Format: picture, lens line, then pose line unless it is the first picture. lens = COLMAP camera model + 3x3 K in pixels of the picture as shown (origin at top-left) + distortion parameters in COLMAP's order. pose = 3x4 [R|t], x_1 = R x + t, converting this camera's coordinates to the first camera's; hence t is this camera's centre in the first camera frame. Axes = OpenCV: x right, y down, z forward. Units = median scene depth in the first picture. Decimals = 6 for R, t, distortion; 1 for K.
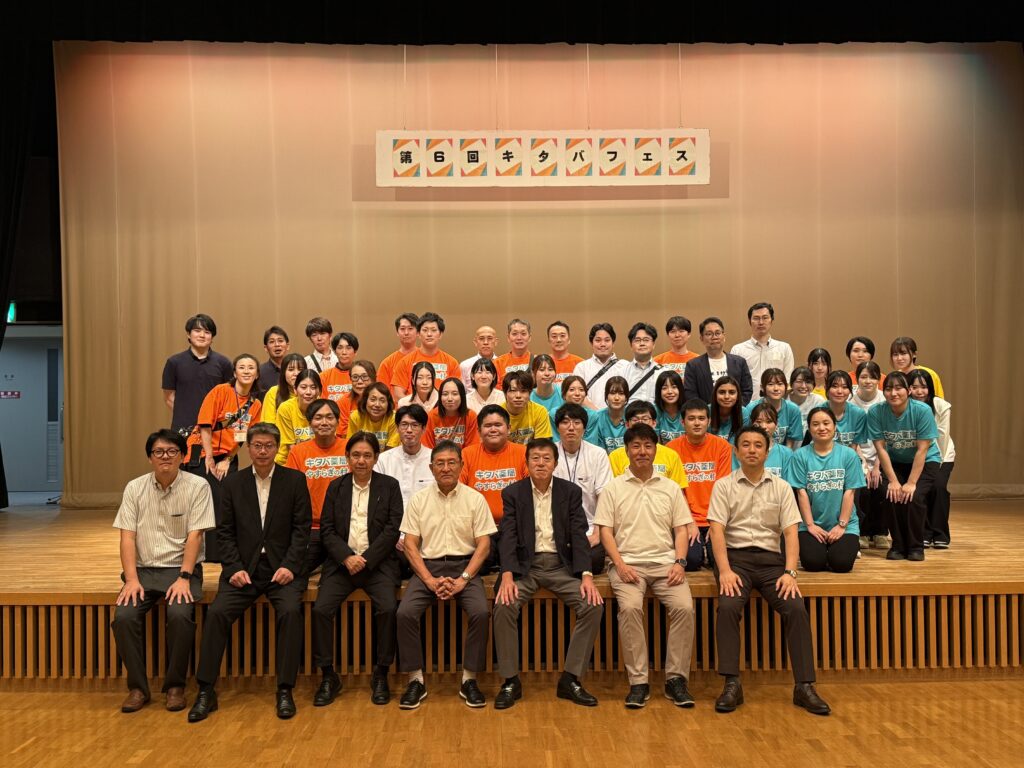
lens RADIAL K [[1120.9, 0, 512.8], [0, 1120.9, 379.2], [0, 0, 1]] dist [0.063330, 0.000000]
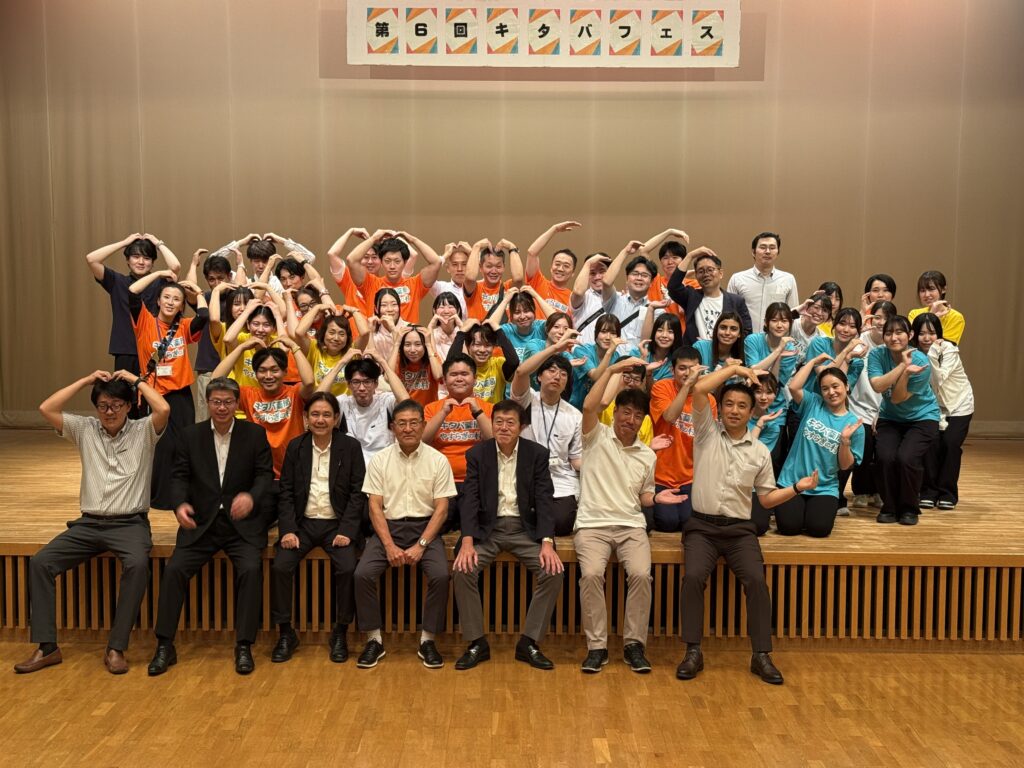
lens RADIAL K [[1446.6, 0, 509.0], [0, 1446.6, 390.4], [0, 0, 1]] dist [0.151313, 0.000000]
pose [[0.999622, 0.023300, -0.014583, 0.045571], [-0.021569, 0.993772, 0.109322, -0.093599], [0.017040, -0.108966, 0.993899, -0.250524]]
